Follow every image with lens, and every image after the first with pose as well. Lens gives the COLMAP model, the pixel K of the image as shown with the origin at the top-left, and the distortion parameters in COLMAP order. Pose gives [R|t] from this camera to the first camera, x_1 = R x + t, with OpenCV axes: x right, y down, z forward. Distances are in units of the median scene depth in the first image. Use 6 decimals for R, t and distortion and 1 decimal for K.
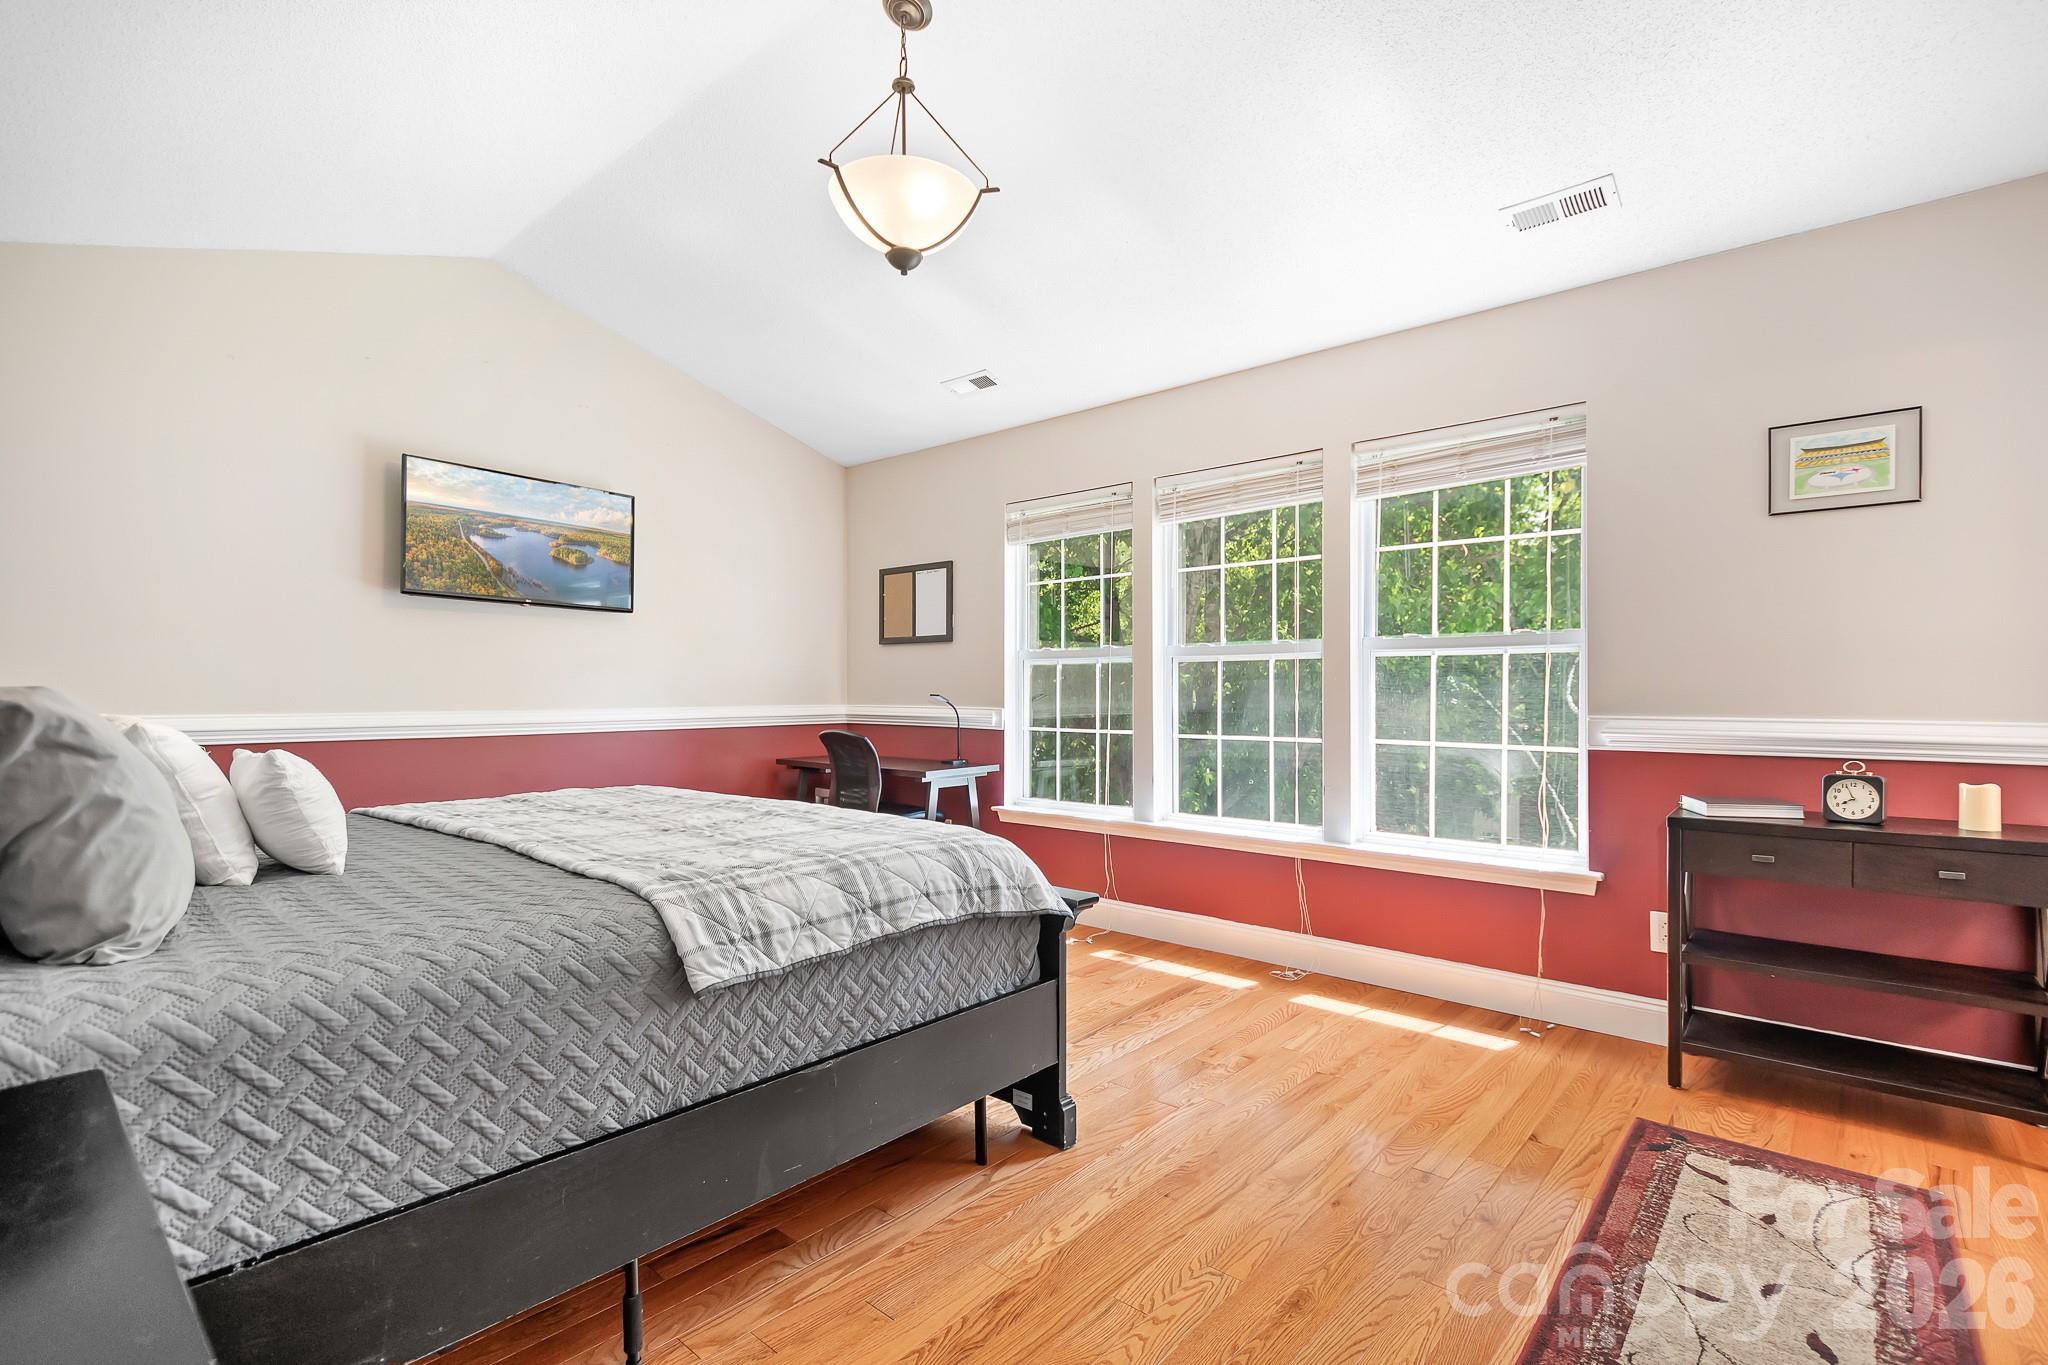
lens RADIAL K [[941.5, 0, 1019.0], [0, 941.5, 692.9], [0, 0, 1]] dist [0.001088, 0.000487]
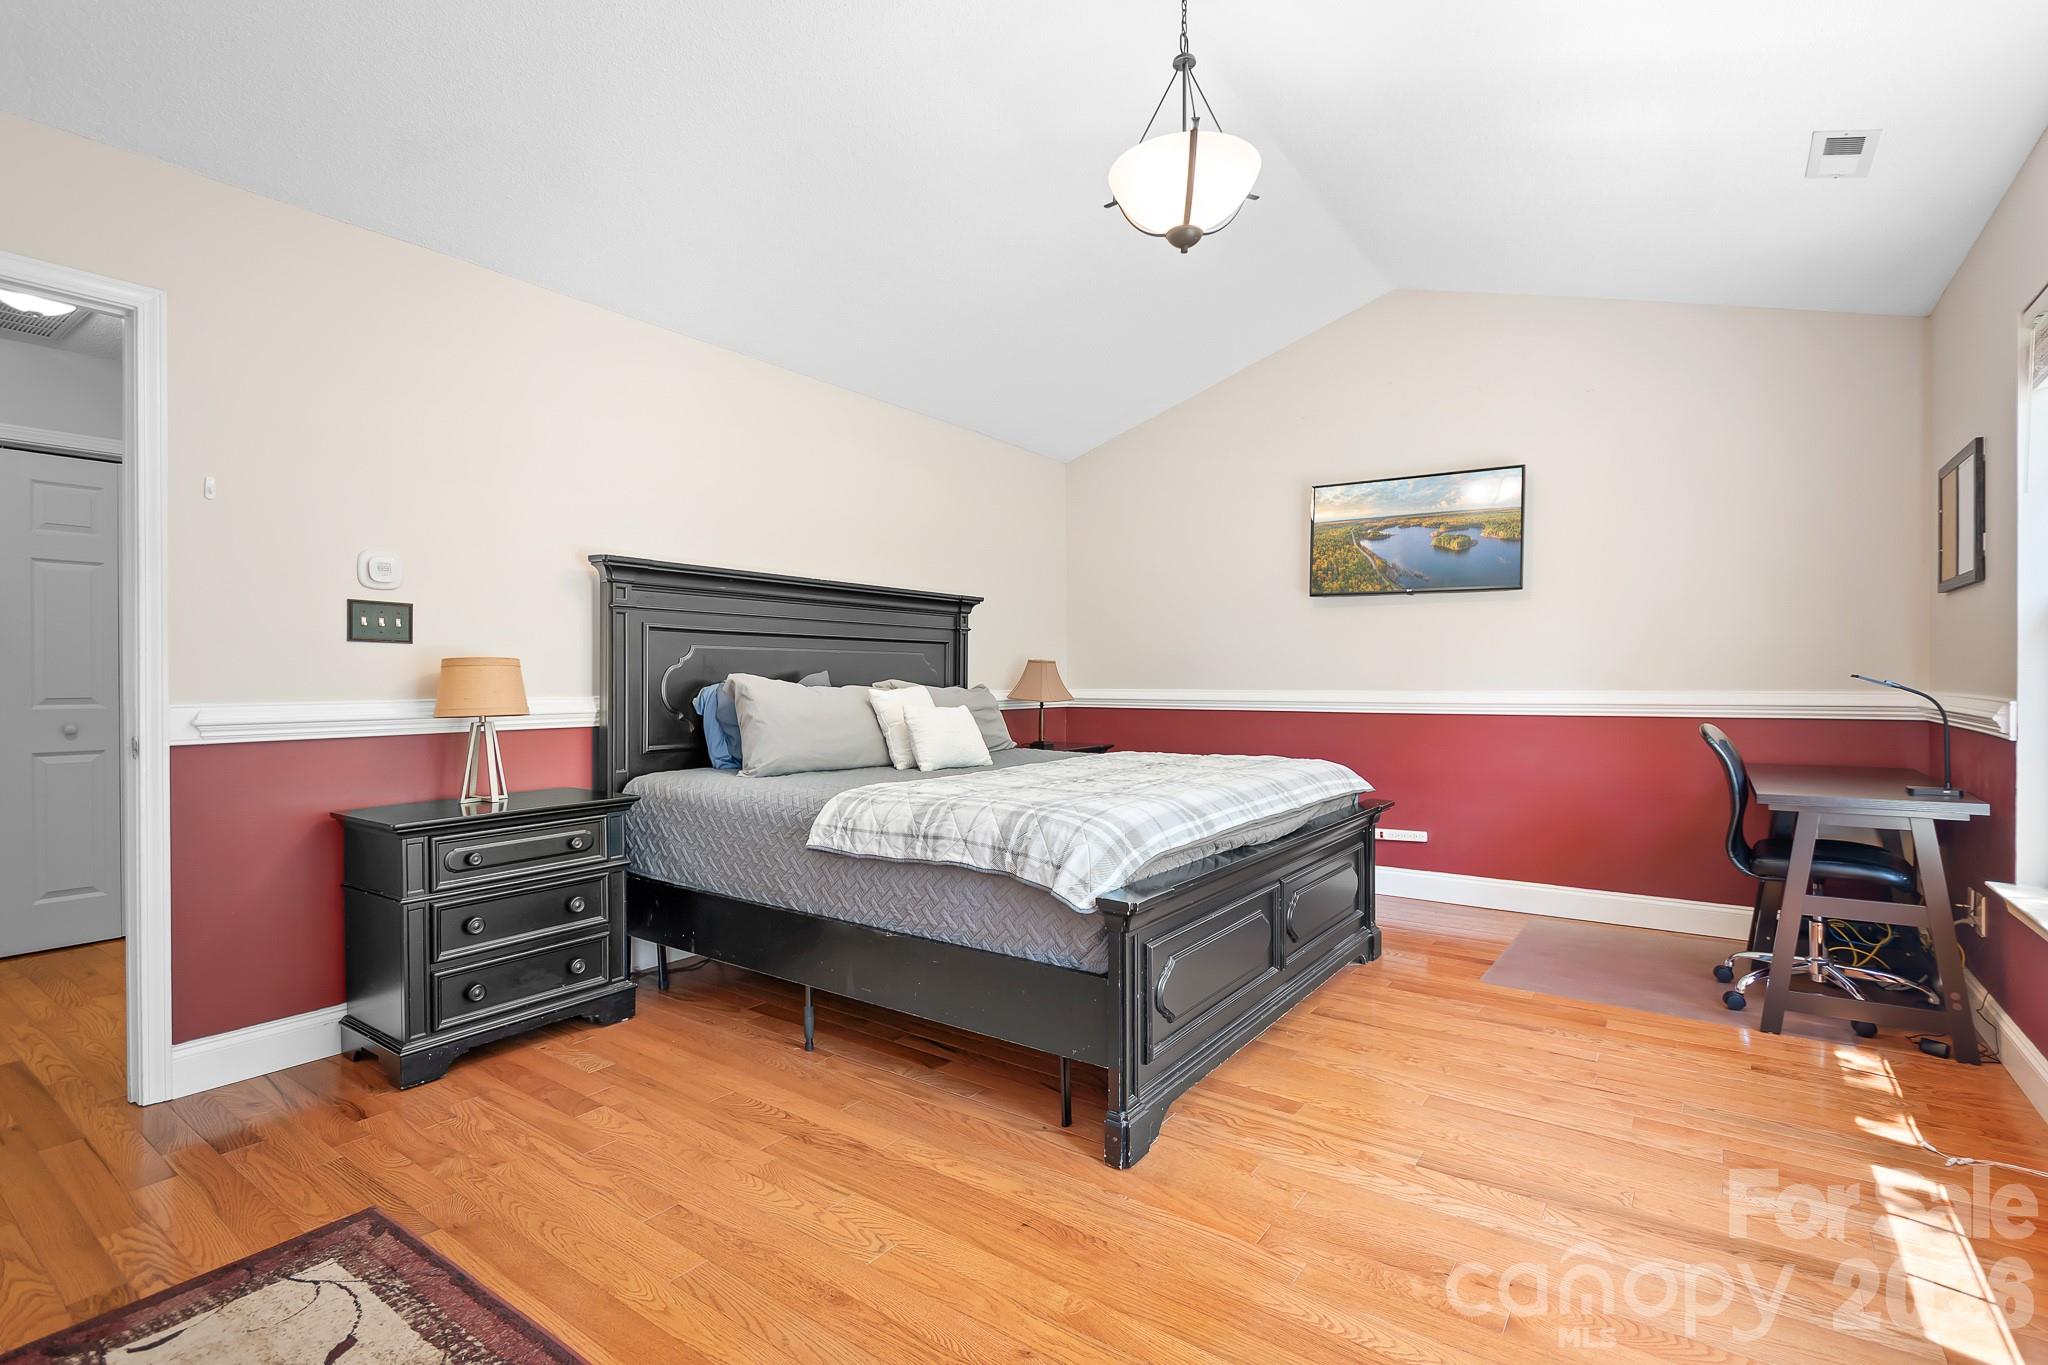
lens RADIAL K [[941.5, 0, 1020.5], [0, 941.5, 679.3], [0, 0, 1]] dist [0.001088, 0.000487]
pose [[0.099659, -0.000160, -0.995022, 0.533986], [0.002823, 0.999996, 0.000122, 0.003268], [0.995018, -0.002821, 0.099659, 0.456068]]
